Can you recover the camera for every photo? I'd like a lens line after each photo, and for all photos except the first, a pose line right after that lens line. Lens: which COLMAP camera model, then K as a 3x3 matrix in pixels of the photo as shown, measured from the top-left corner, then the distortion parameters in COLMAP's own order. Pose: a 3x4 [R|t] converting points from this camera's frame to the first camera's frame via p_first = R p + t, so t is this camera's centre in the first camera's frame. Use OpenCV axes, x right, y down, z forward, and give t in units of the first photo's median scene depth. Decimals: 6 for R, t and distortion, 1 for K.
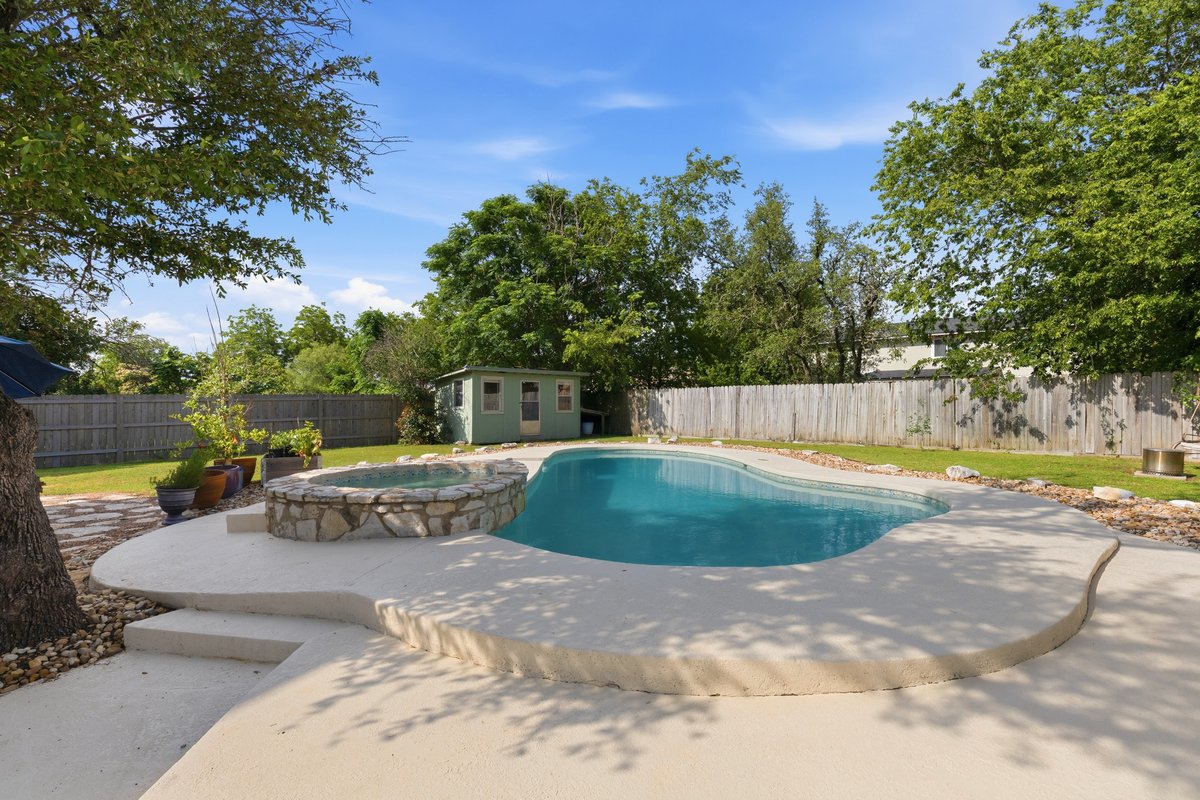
lens RADIAL K [[555.9, 0, 603.0], [0, 555.9, 399.9], [0, 0, 1]] dist [0.002672, 0.000858]
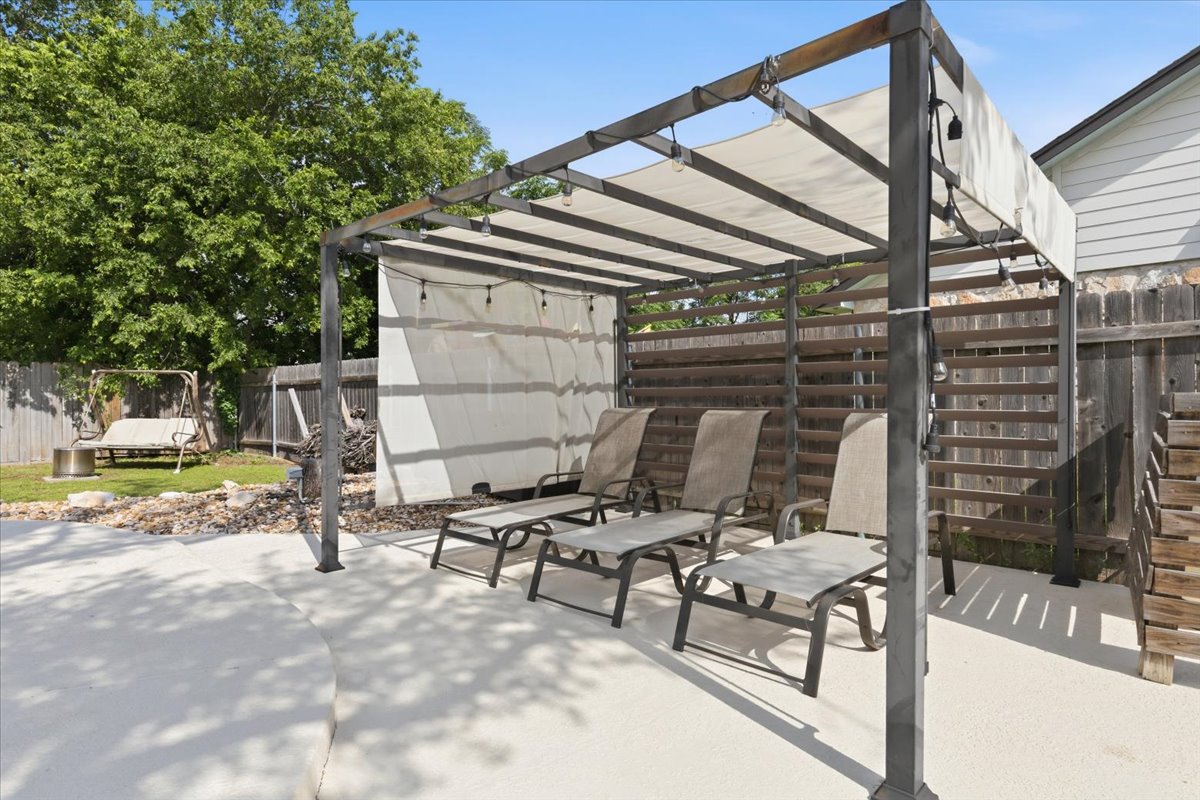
lens RADIAL K [[653.6, 0, 602.7], [0, 653.6, 399.1], [0, 0, 1]] dist [0.004102, -0.000215]
pose [[-0.040487, 0.005573, 0.999165, -0.065201], [0.006377, 0.999966, -0.005319, 0.022758], [-0.999160, 0.006156, -0.040521, 0.207202]]
